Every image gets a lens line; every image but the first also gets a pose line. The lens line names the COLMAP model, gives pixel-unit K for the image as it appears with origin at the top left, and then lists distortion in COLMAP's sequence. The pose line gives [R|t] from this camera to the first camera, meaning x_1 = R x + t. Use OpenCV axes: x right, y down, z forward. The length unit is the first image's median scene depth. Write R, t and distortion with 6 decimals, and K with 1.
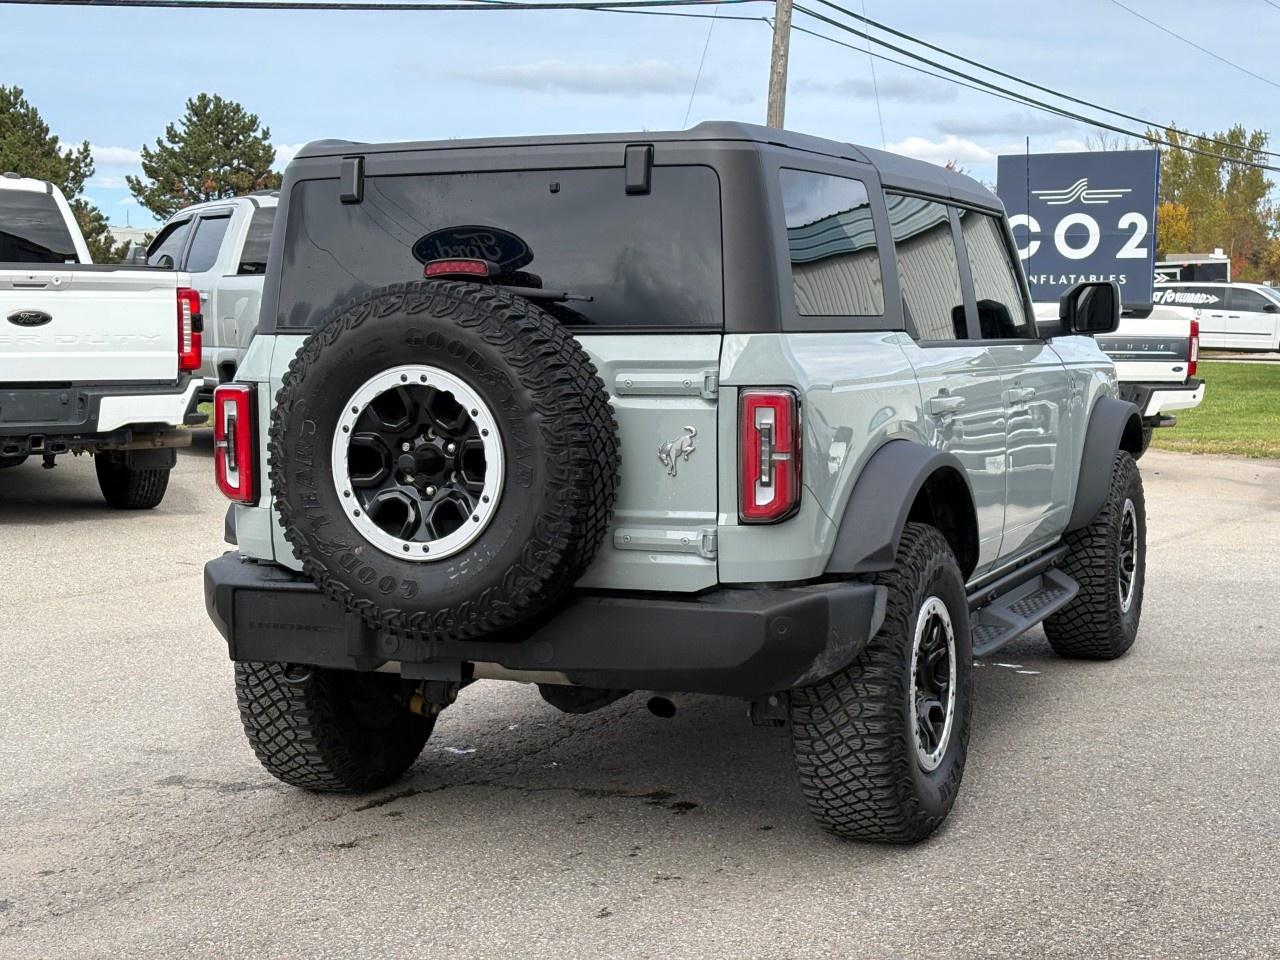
lens RADIAL K [[1934.7, 0, 640.0], [0, 1934.7, 480.0], [0, 0, 1]] dist [0.272226, -1.089792]
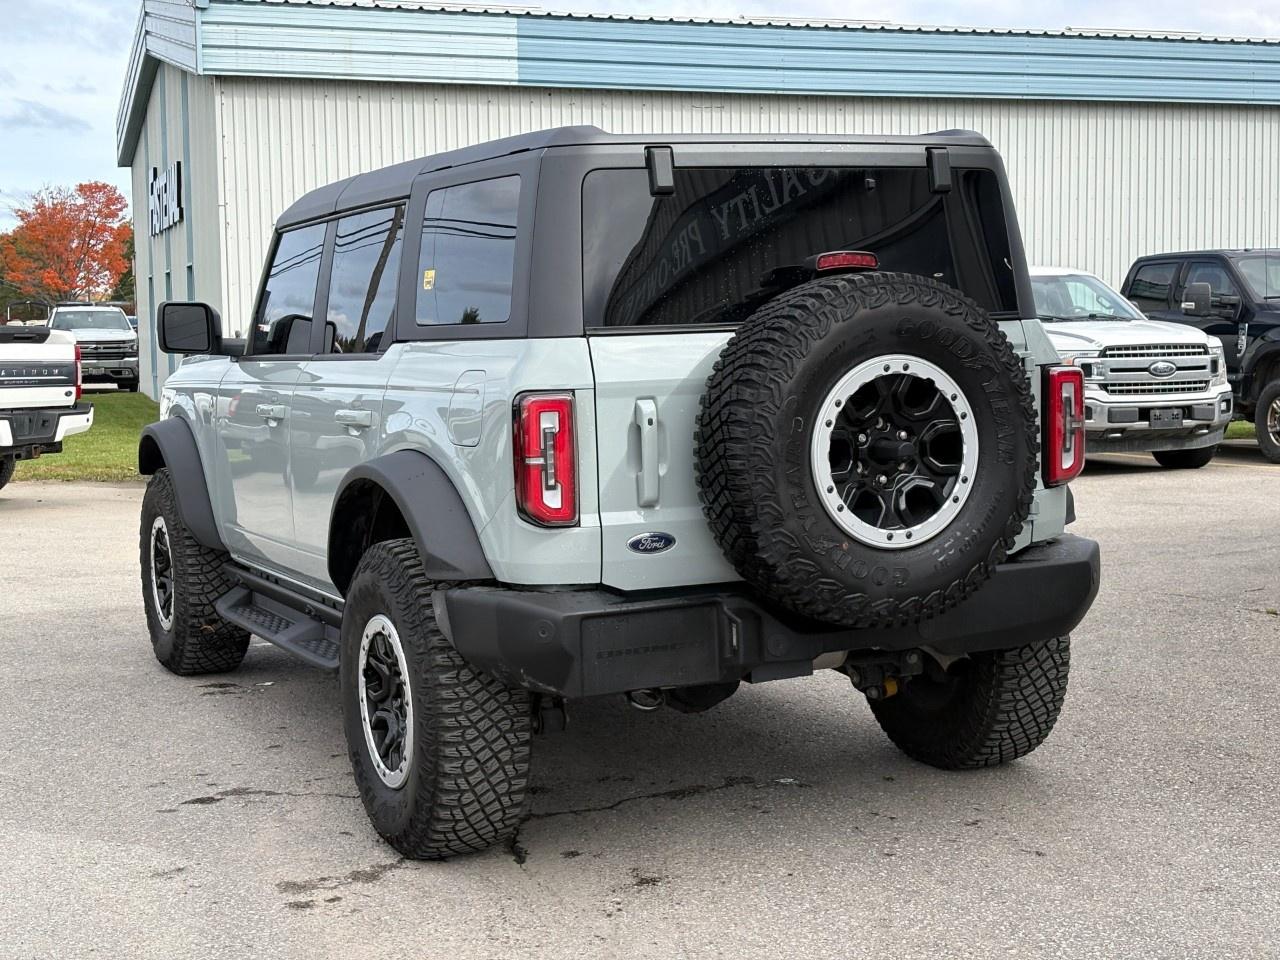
lens RADIAL K [[1934.7, 0, 640.0], [0, 1934.7, 480.0], [0, 0, 1]] dist [0.272226, -1.089792]
pose [[0.654488, -0.076736, 0.752168, -0.950513], [0.091325, 0.995576, 0.022104, -0.028150], [-0.750537, 0.054225, 0.658600, 0.428420]]
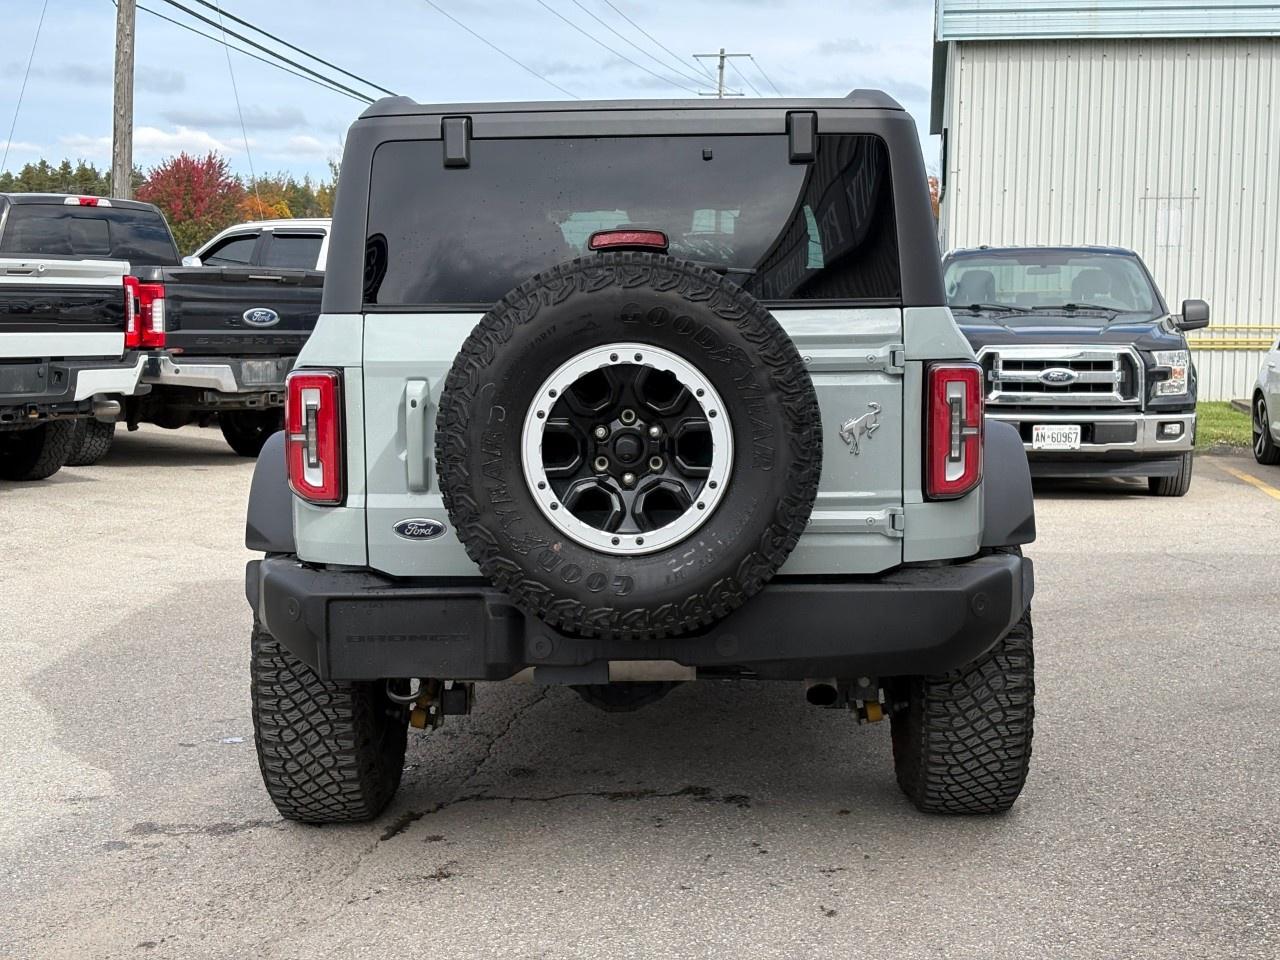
lens RADIAL K [[1934.7, 0, 640.0], [0, 1934.7, 480.0], [0, 0, 1]] dist [0.272226, -1.089792]
pose [[0.928078, -0.036280, 0.370614, -0.445515], [0.035131, 0.999334, 0.009851, -0.002788], [-0.370725, 0.003878, 0.928735, 0.138444]]
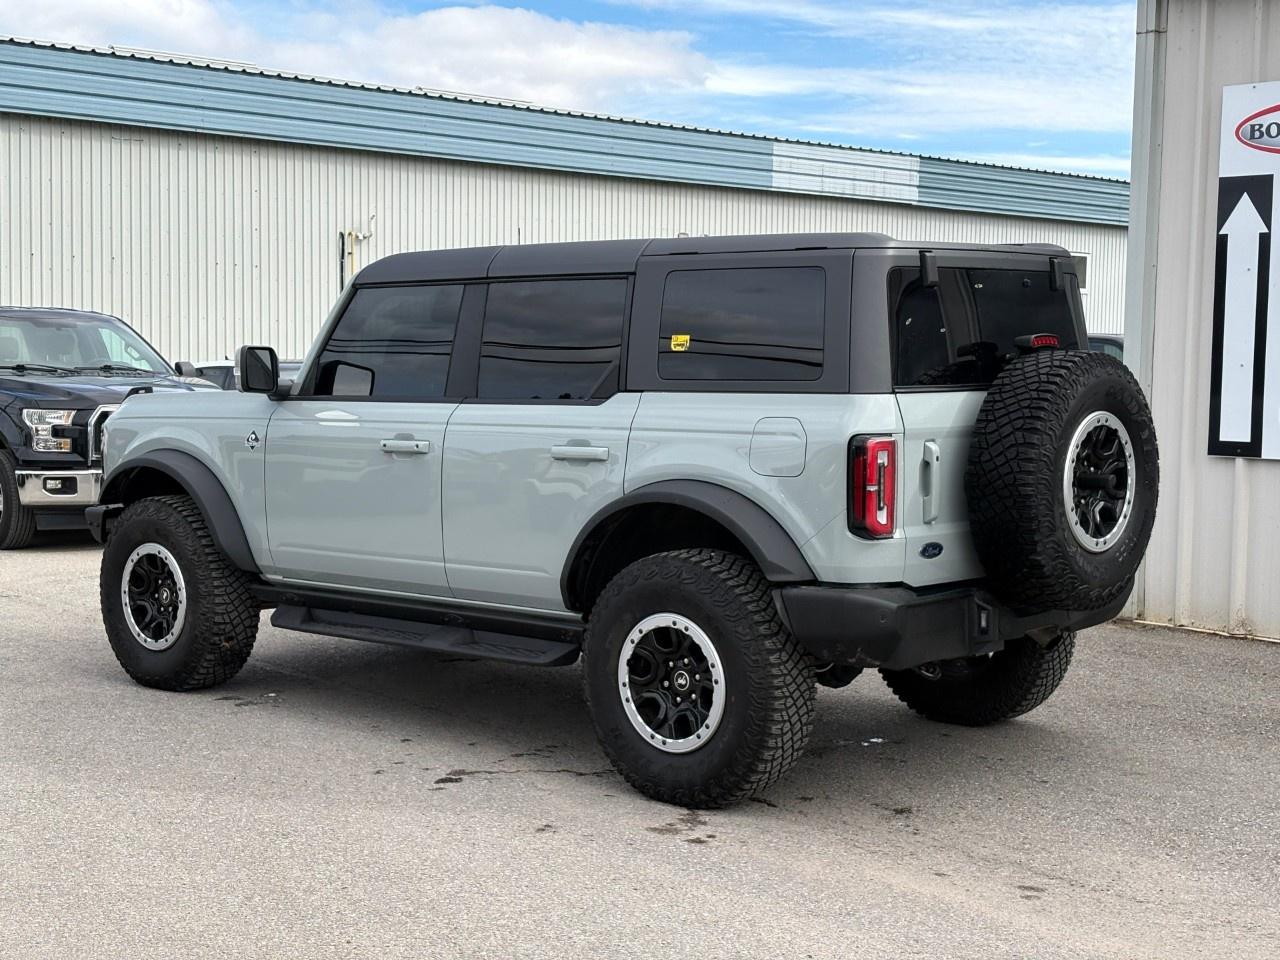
lens RADIAL K [[1934.7, 0, 640.0], [0, 1934.7, 480.0], [0, 0, 1]] dist [0.272226, -1.089792]
pose [[0.304583, -0.062744, 0.950417, -1.521927], [0.080425, 0.995959, 0.039976, -0.090734], [-0.949084, 0.064261, 0.308399, 0.867584]]
